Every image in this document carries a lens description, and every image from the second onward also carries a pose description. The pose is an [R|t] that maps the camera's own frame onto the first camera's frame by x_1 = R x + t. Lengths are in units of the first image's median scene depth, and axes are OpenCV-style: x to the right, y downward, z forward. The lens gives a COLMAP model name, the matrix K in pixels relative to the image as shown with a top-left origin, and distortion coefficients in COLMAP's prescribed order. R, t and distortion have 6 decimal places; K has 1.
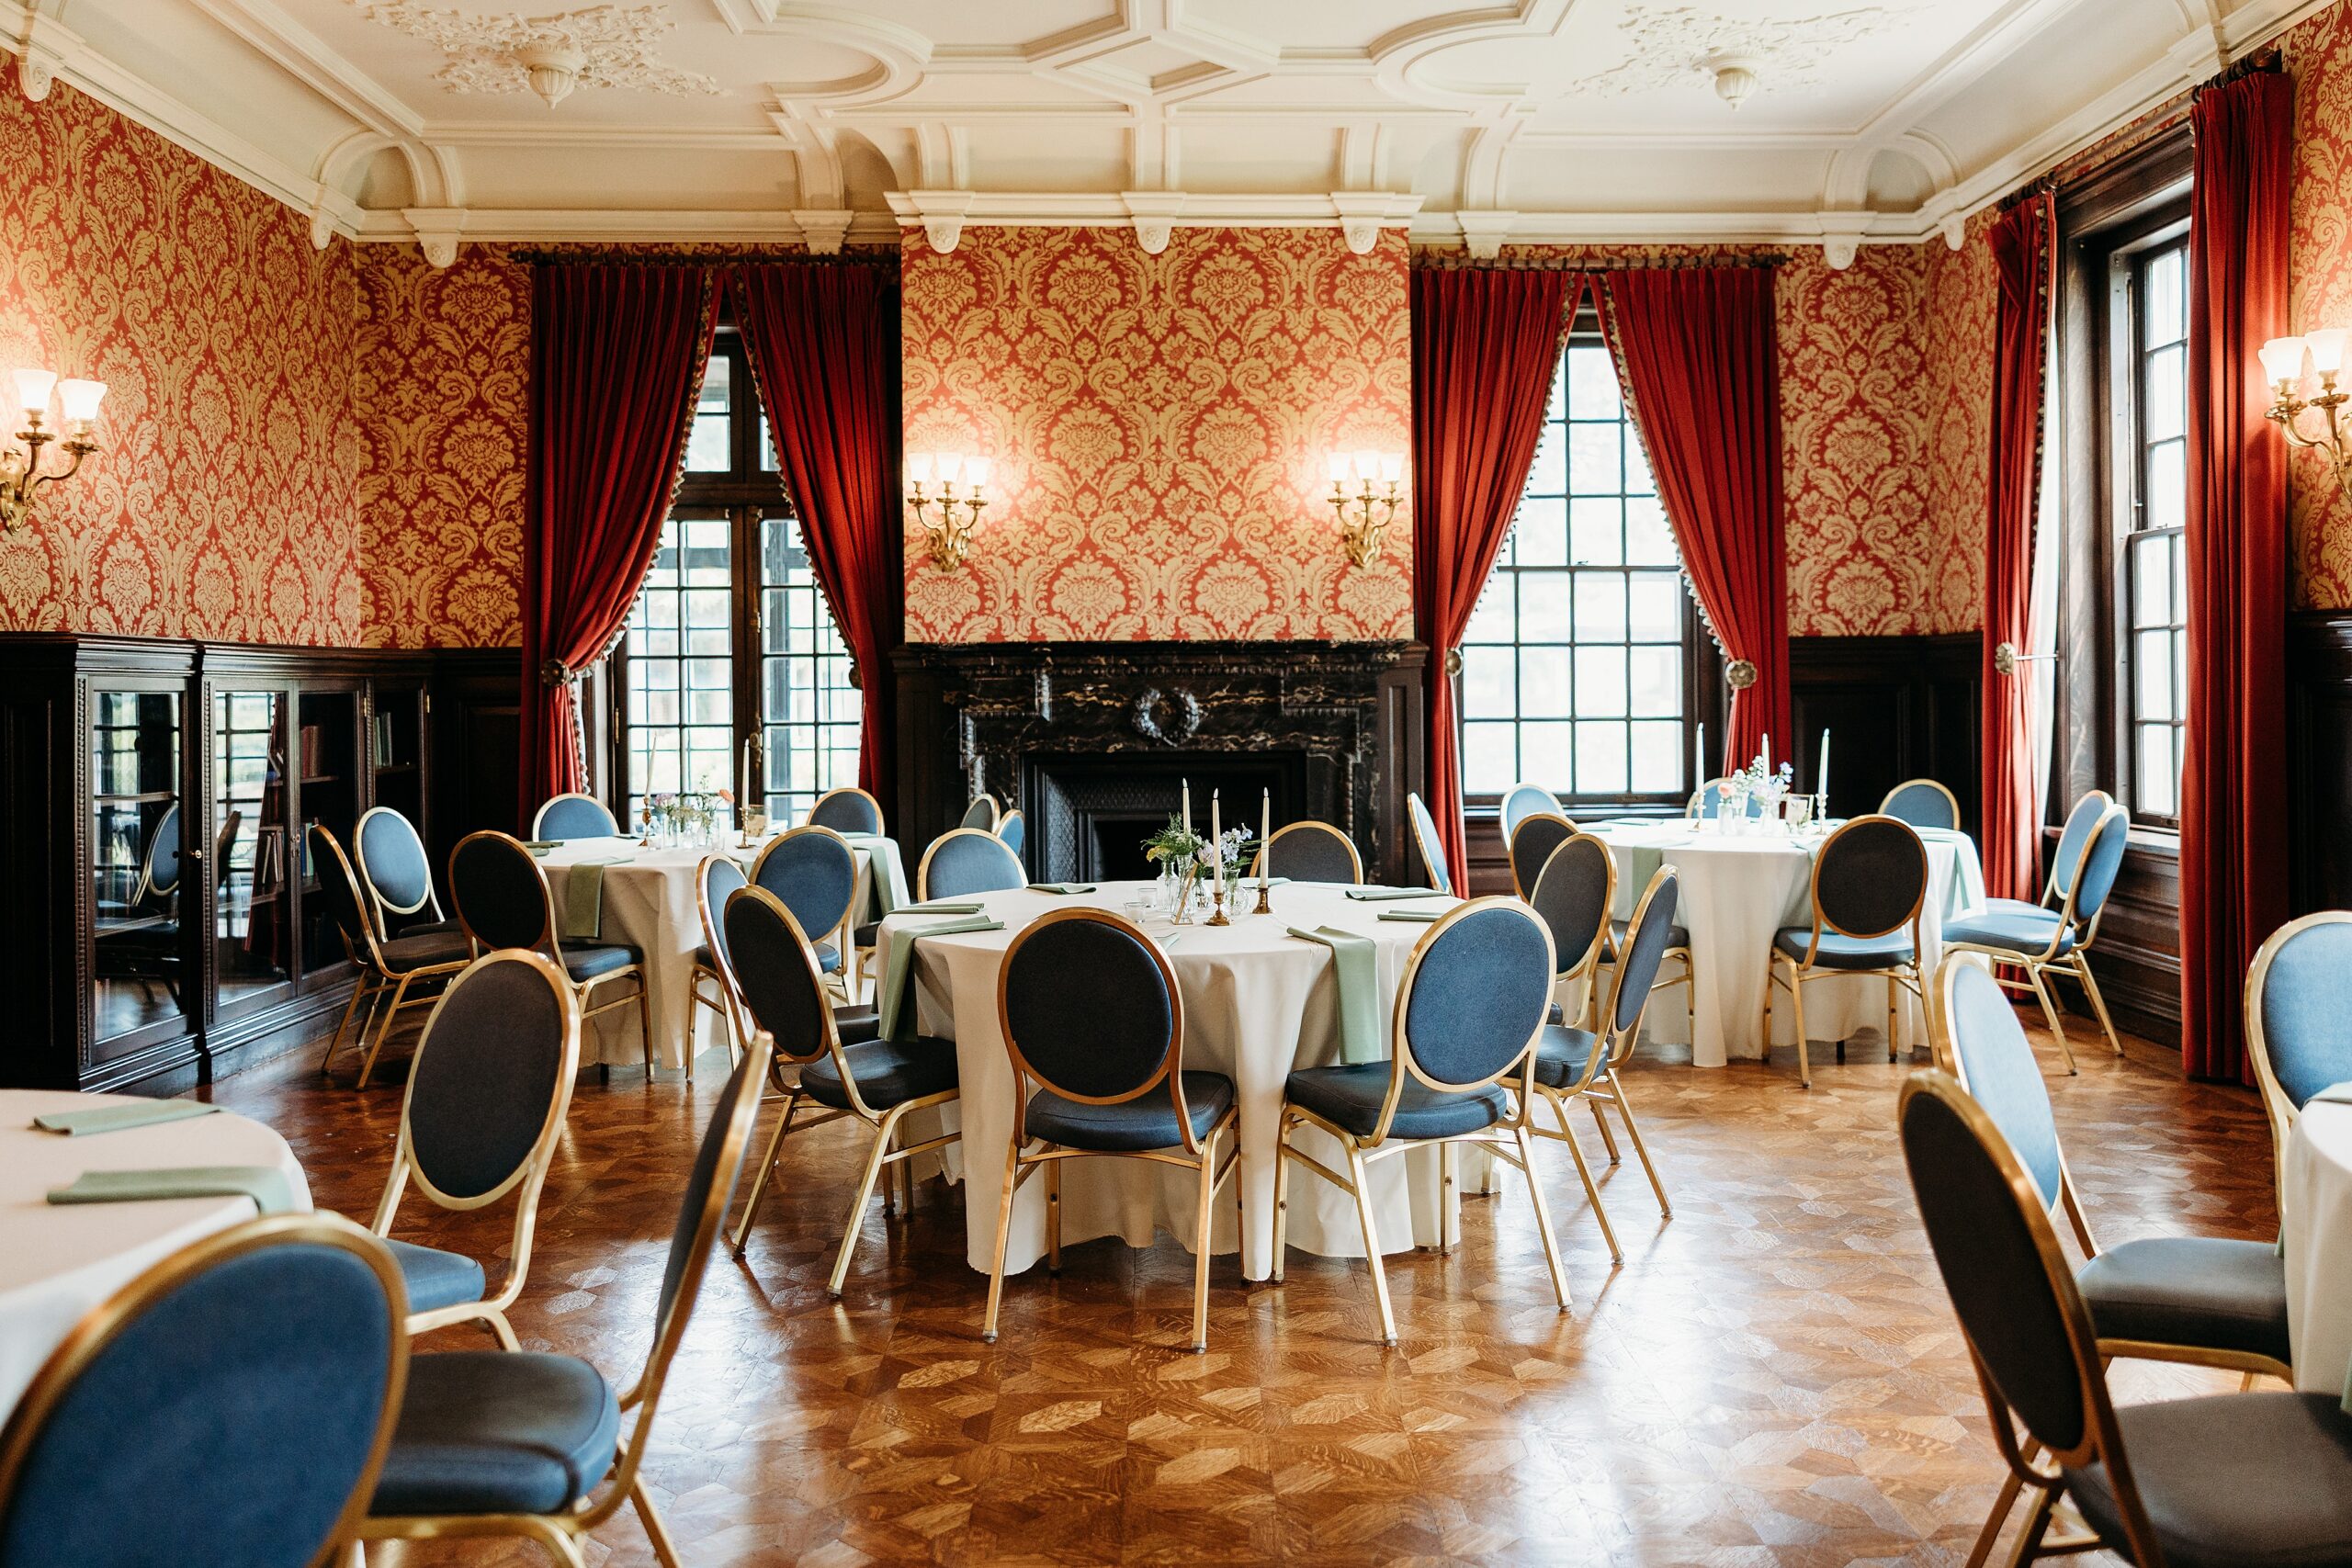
lens RADIAL K [[1952.2, 0, 1176.0], [0, 1952.2, 784.0], [0, 0, 1]] dist [-0.002358, 0.000086]
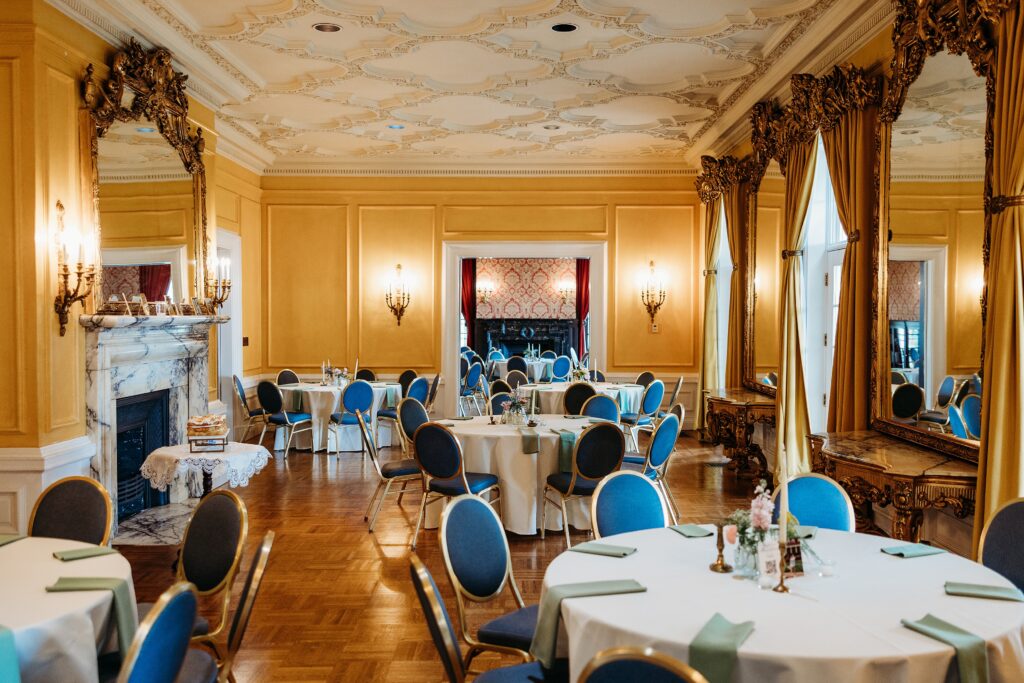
lens RADIAL K [[850.0, 0, 512.0], [0, 850.0, 341.5], [0, 0, 1]] dist [-0.002358, 0.000086]
pose [[0.999656, 0.010890, -0.023857, 0.008845], [-0.011209, 0.999849, -0.013274, 0.017654], [0.023709, 0.013536, 0.999627, -1.231344]]
